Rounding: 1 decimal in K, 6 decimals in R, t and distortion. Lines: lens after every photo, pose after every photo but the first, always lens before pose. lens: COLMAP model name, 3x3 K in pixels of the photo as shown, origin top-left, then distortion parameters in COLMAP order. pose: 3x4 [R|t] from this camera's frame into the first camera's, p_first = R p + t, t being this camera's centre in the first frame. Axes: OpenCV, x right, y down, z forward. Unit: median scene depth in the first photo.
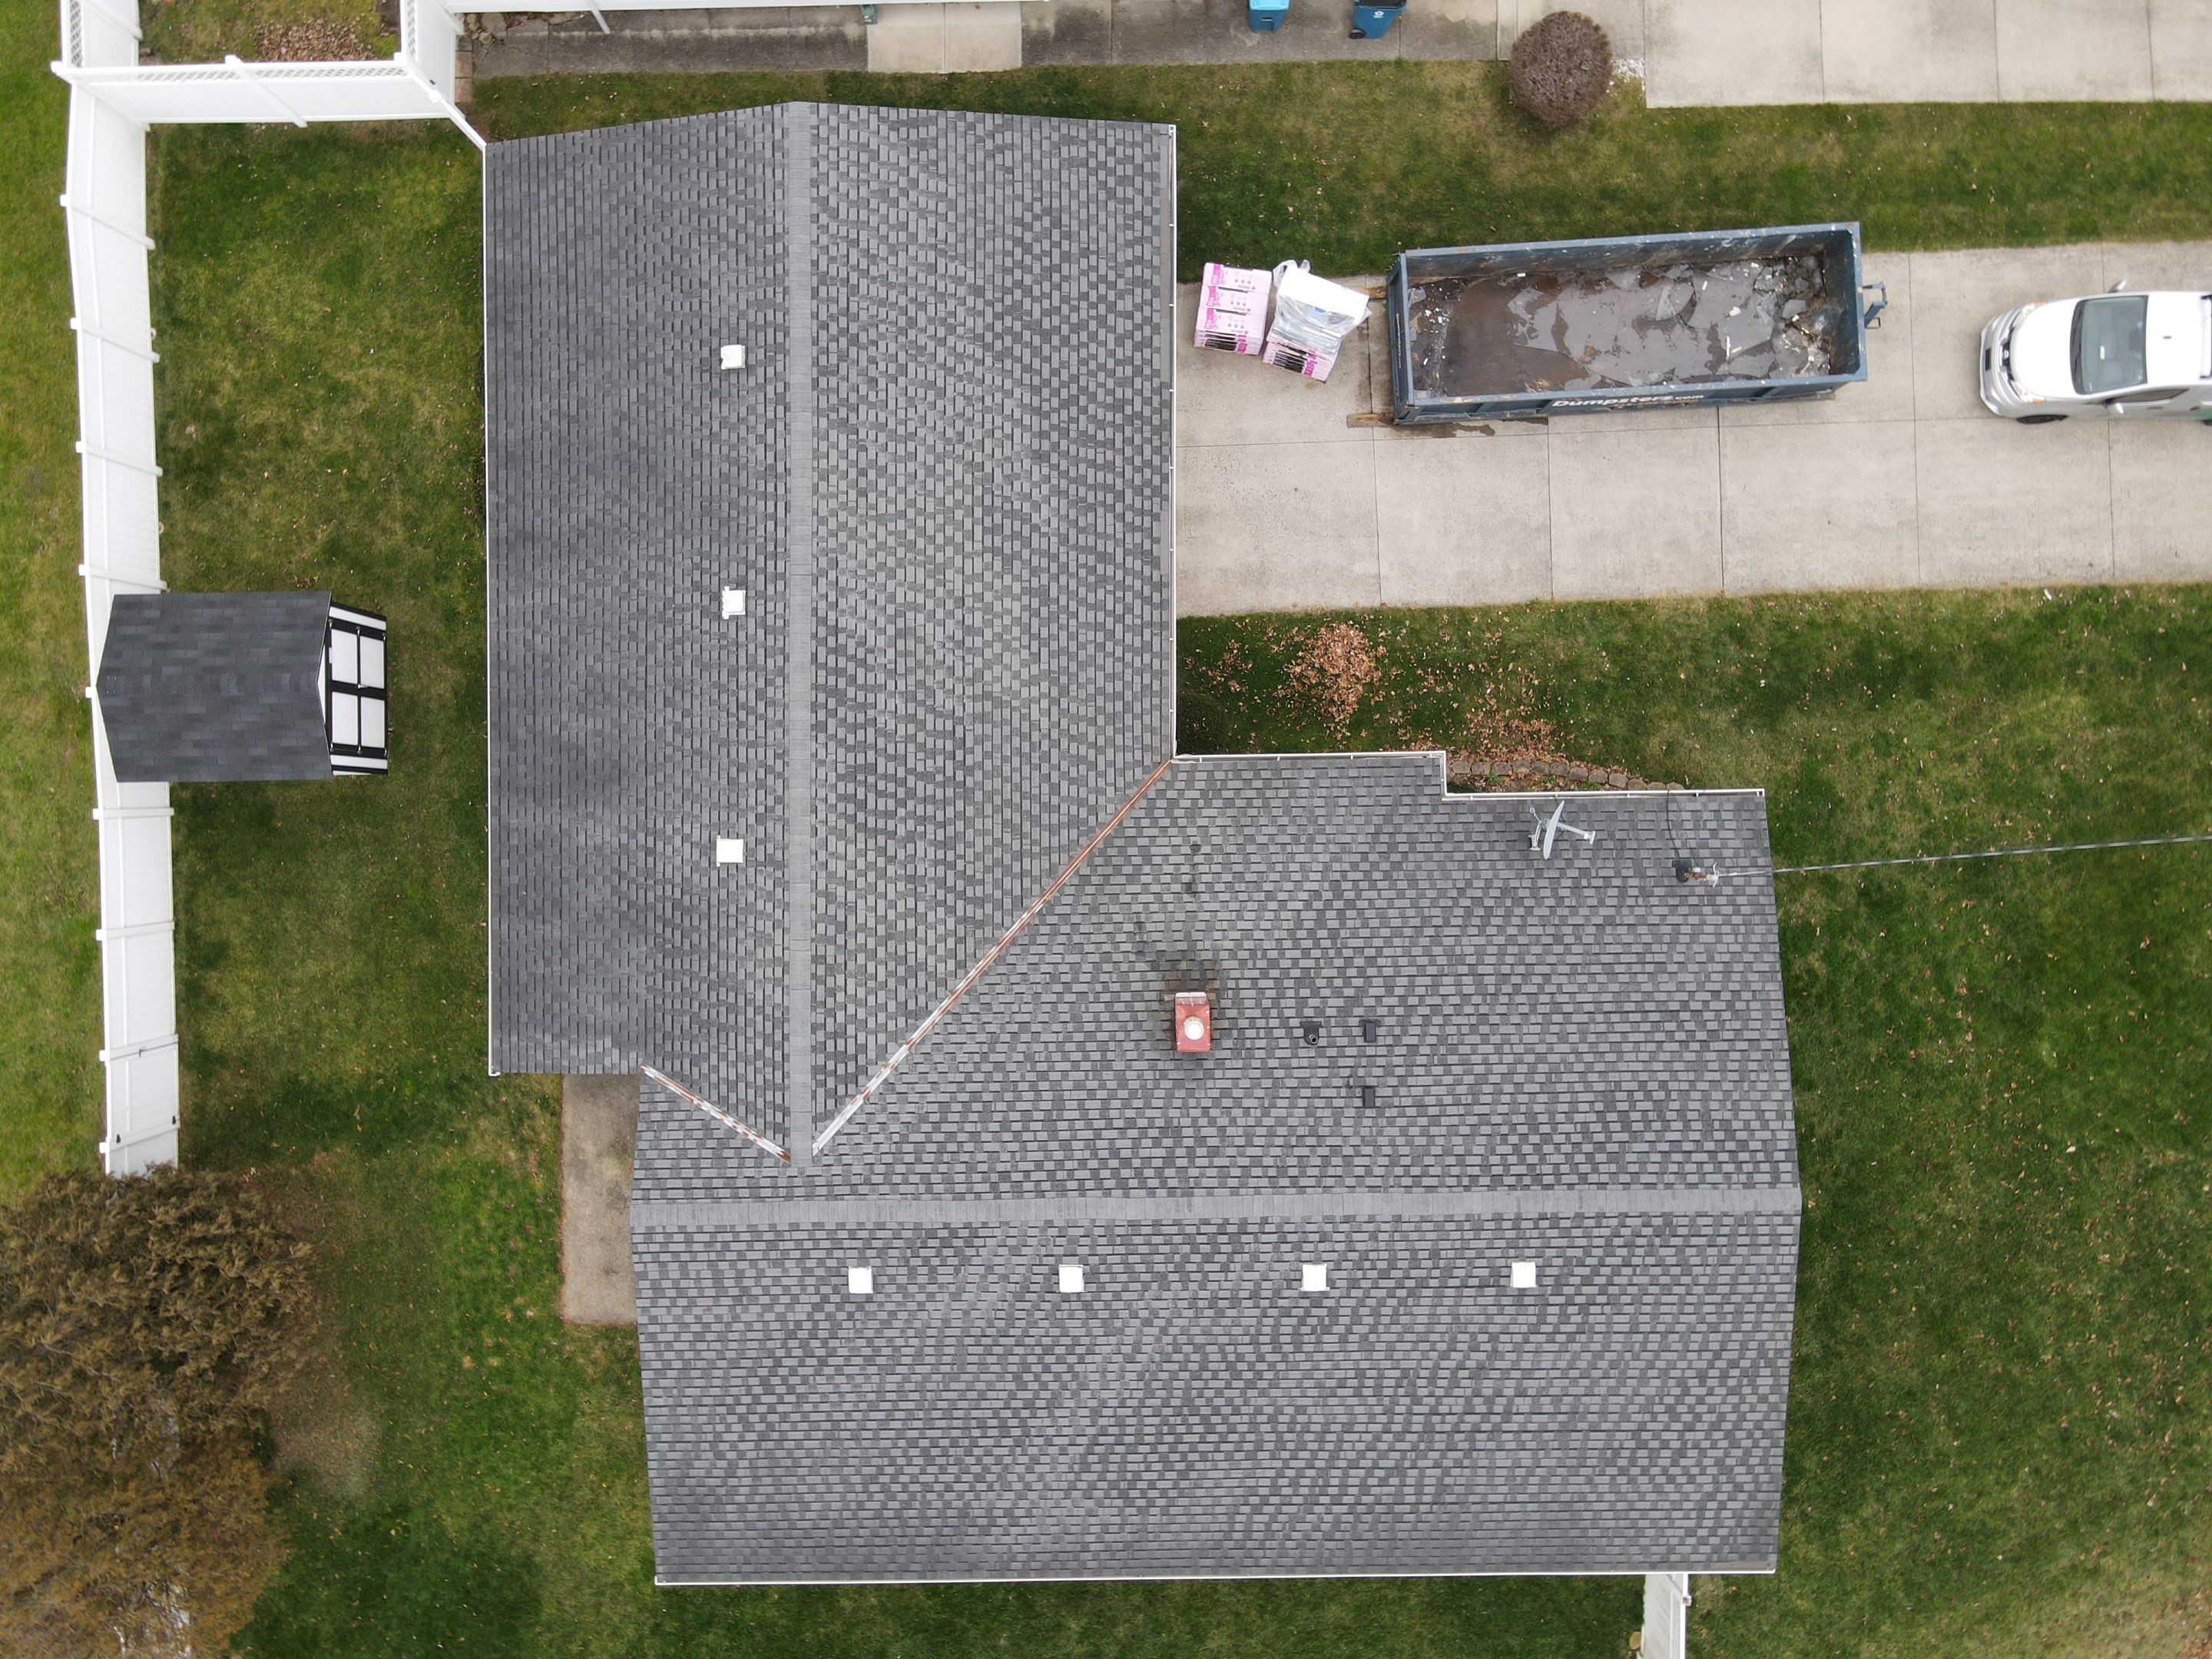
lens RADIAL K [[1626.9, 0, 1106.0], [0, 1626.9, 829.5], [0, 0, 1]] dist [0.018706, -0.006018]
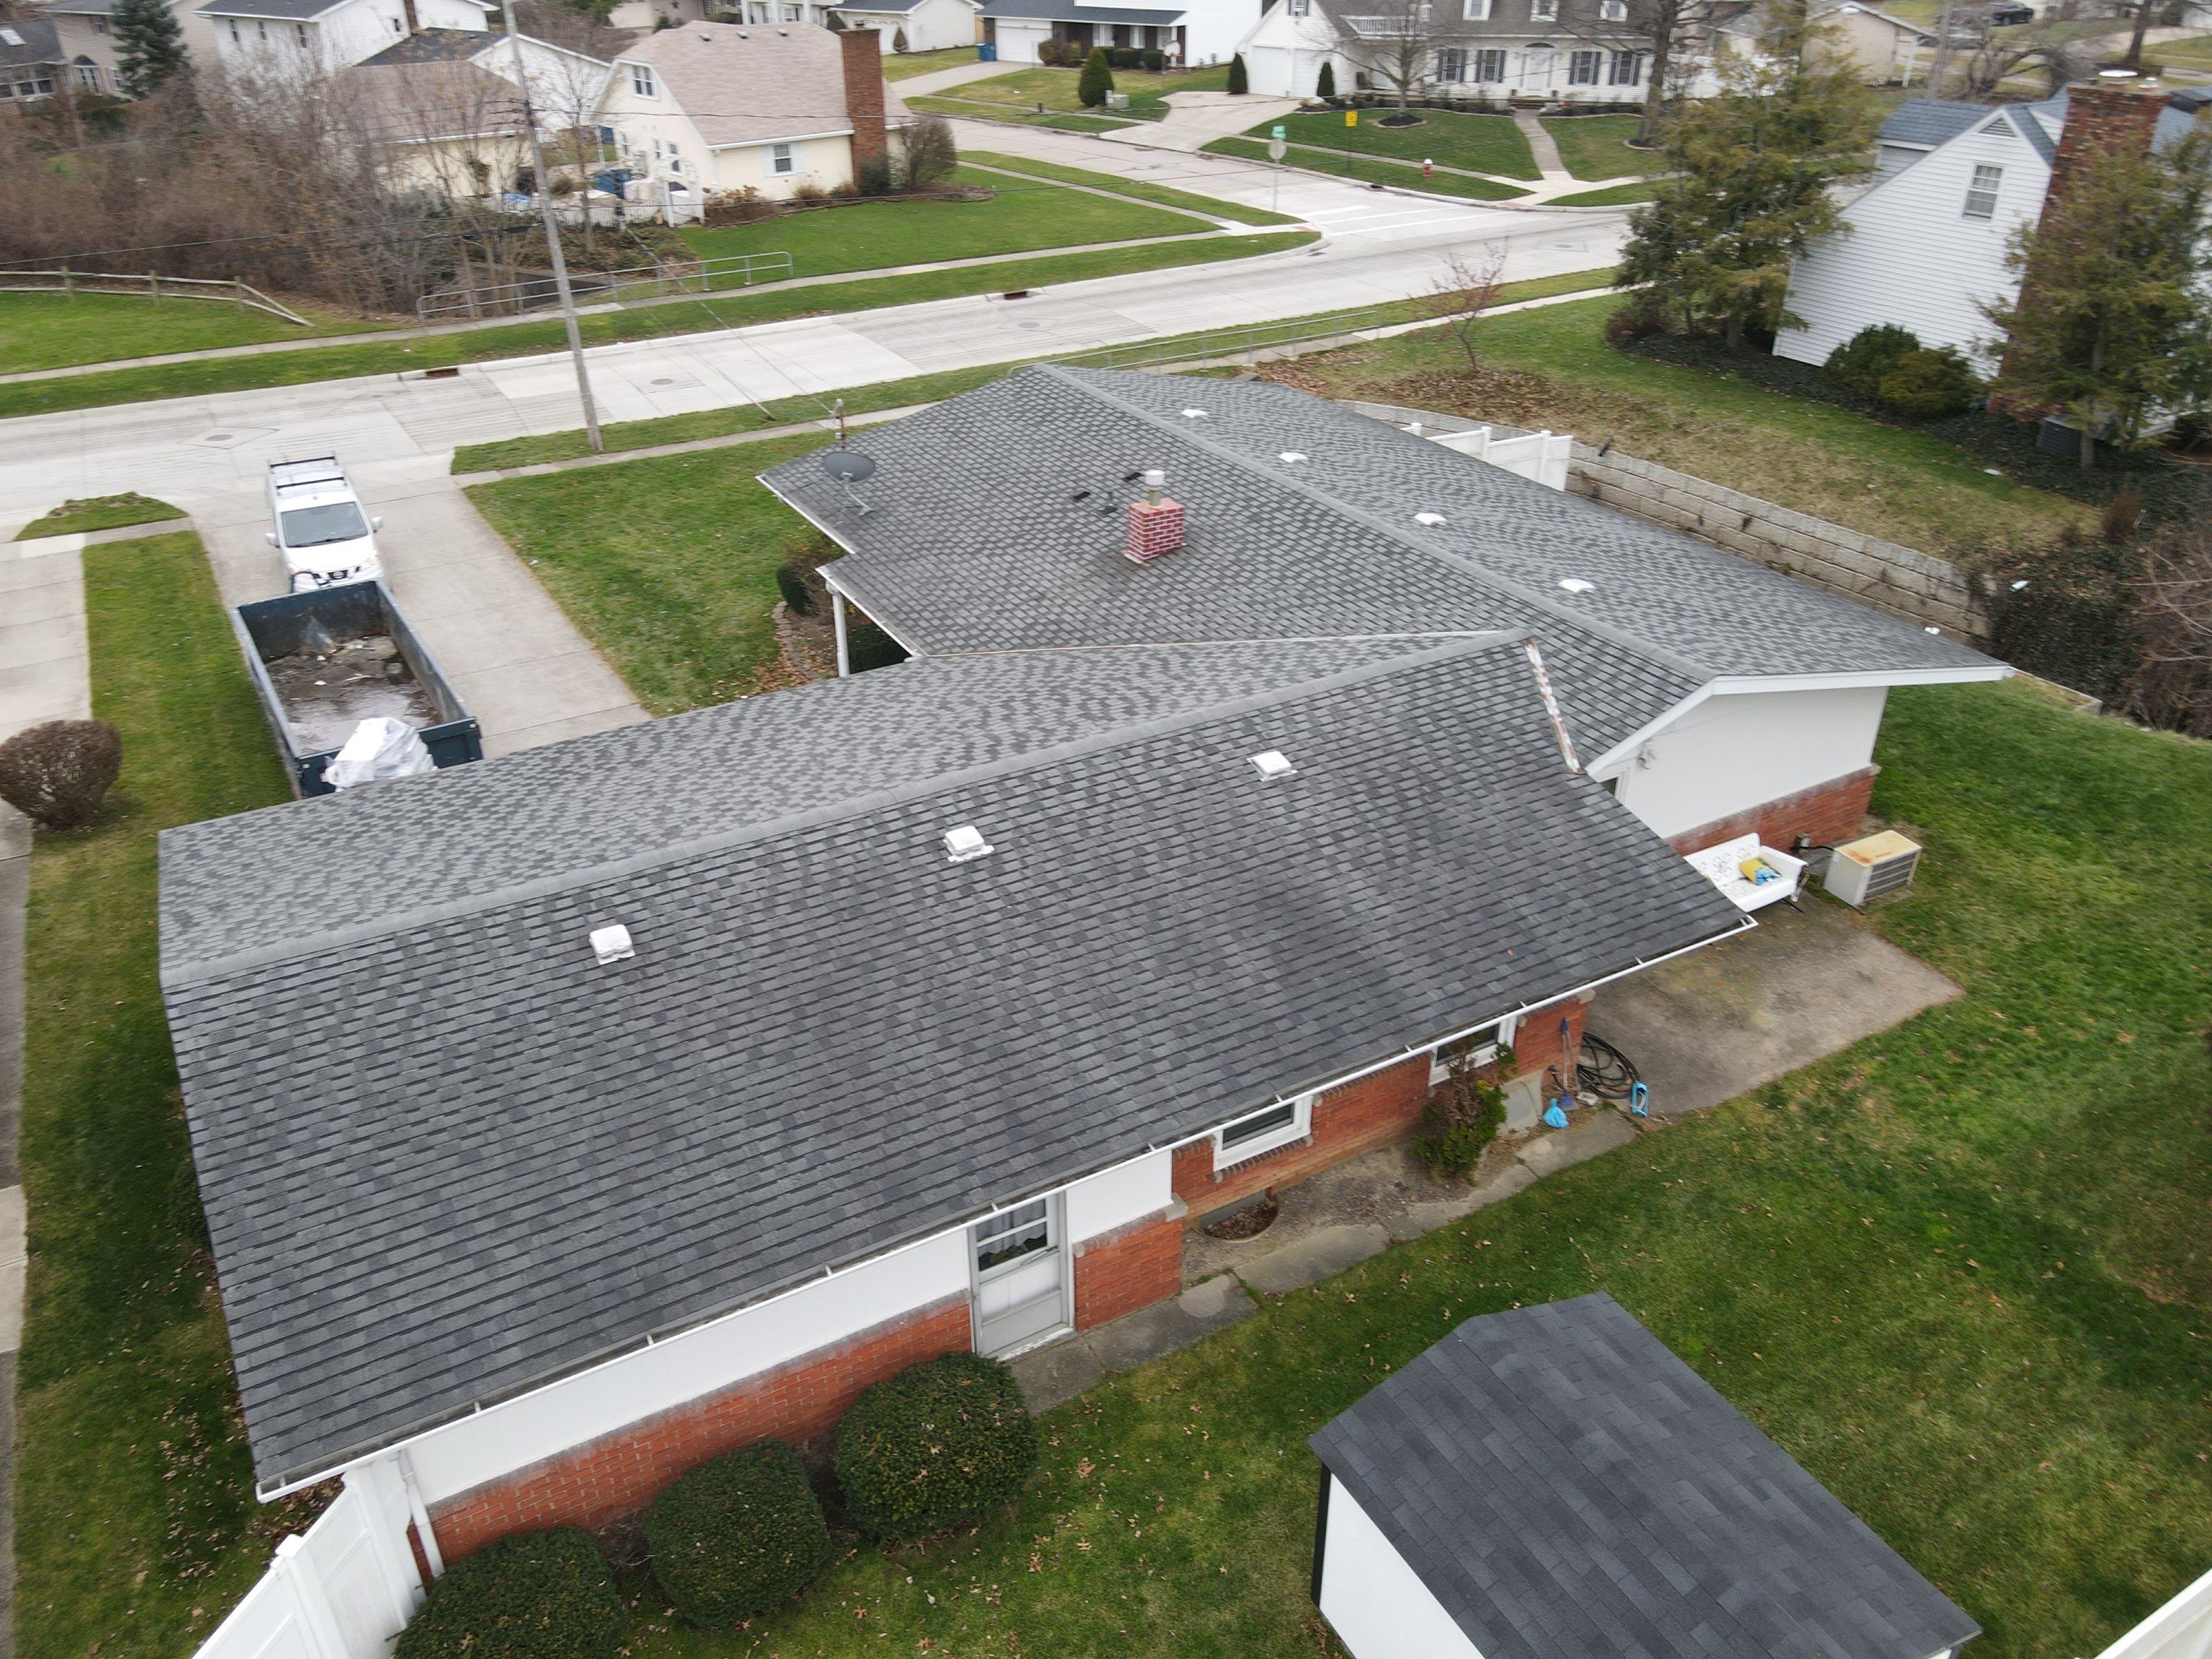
lens RADIAL K [[1626.9, 0, 1106.0], [0, 1626.9, 829.5], [0, 0, 1]] dist [0.018706, -0.006018]
pose [[-0.480563, -0.419628, 0.770046, -0.692921], [0.876668, -0.252523, 0.409493, -0.324762], [0.022620, 0.871863, 0.489228, 0.579207]]
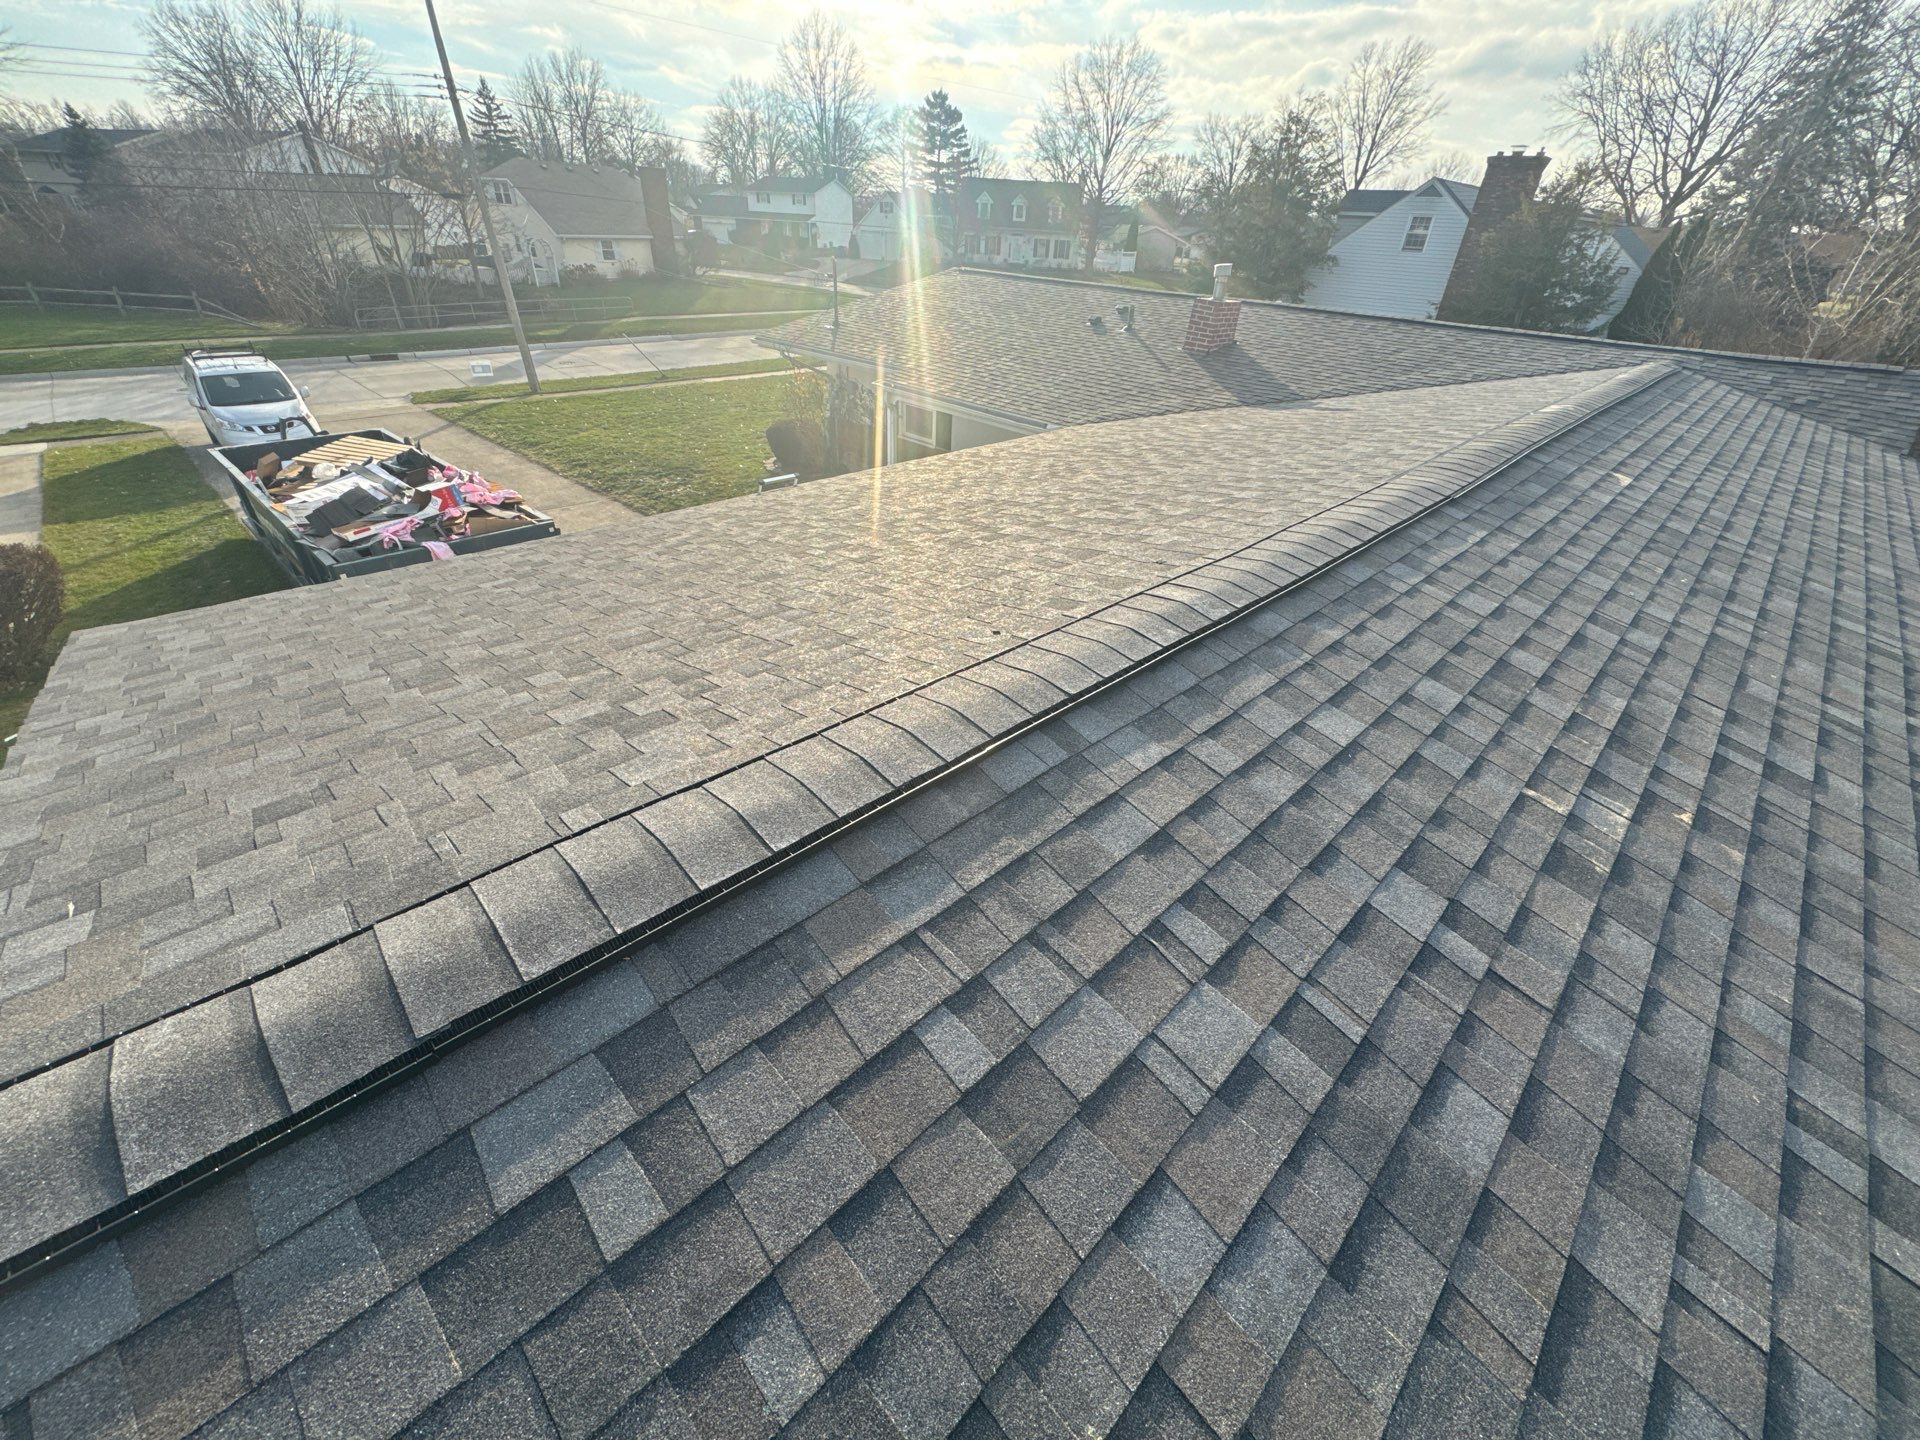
lens RADIAL K [[762.5, 0, 961.9], [0, 762.5, 717.3], [0, 0, 1]] dist [-0.001629, -0.000628]
pose [[-0.698486, -0.400784, 0.592865, -0.207137], [0.715103, -0.359322, 0.599596, -0.358541], [-0.027279, 0.842769, 0.537584, 0.832298]]
